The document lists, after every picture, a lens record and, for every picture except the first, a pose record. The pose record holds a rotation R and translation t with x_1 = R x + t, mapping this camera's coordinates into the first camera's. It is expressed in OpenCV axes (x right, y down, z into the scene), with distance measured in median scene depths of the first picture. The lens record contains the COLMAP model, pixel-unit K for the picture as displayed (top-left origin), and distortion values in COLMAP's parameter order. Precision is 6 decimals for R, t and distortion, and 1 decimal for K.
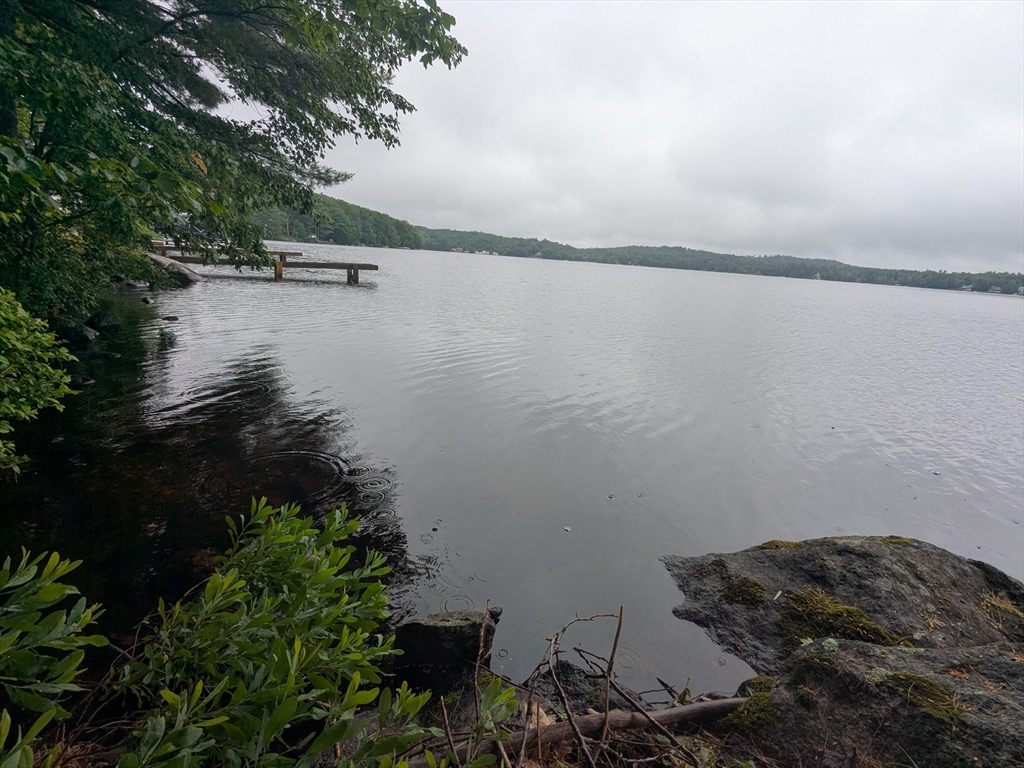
lens RADIAL K [[484.6, 0, 516.3], [0, 484.6, 381.3], [0, 0, 1]] dist [0.000173, 0.000022]
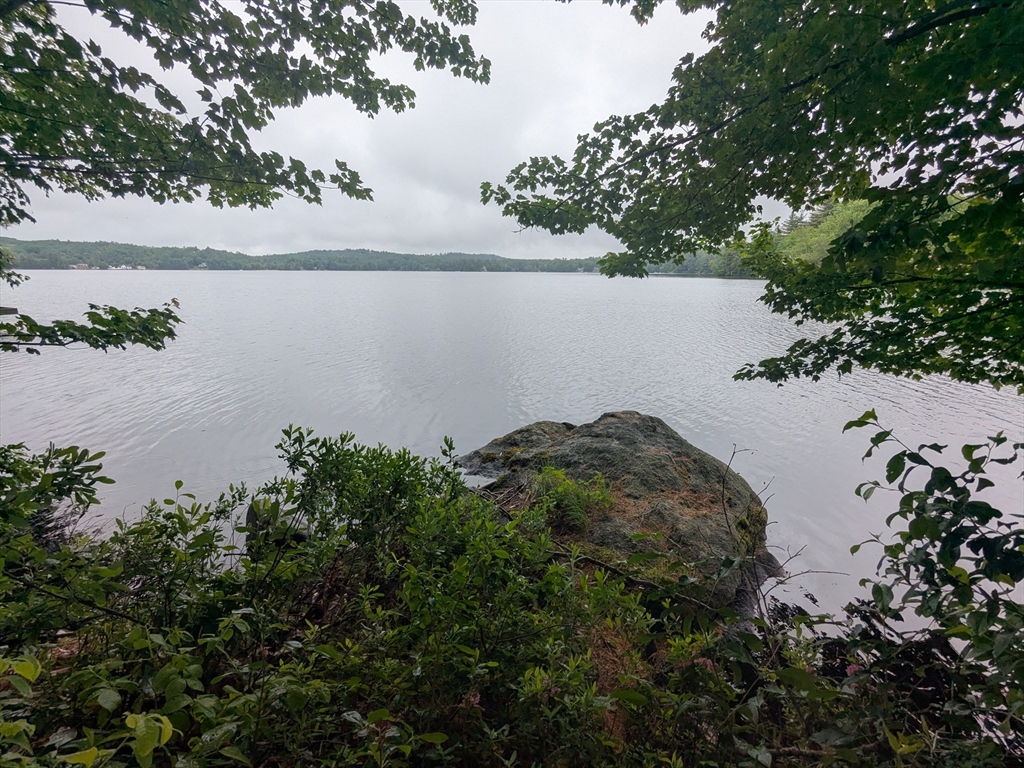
lens RADIAL K [[484.6, 0, 513.0], [0, 484.6, 383.3], [0, 0, 1]] dist [0.000173, 0.000022]
pose [[0.820645, -0.194864, 0.537186, -0.162682], [0.194041, 0.979231, 0.058784, -0.008852], [-0.537484, 0.055995, 0.841413, -0.275963]]
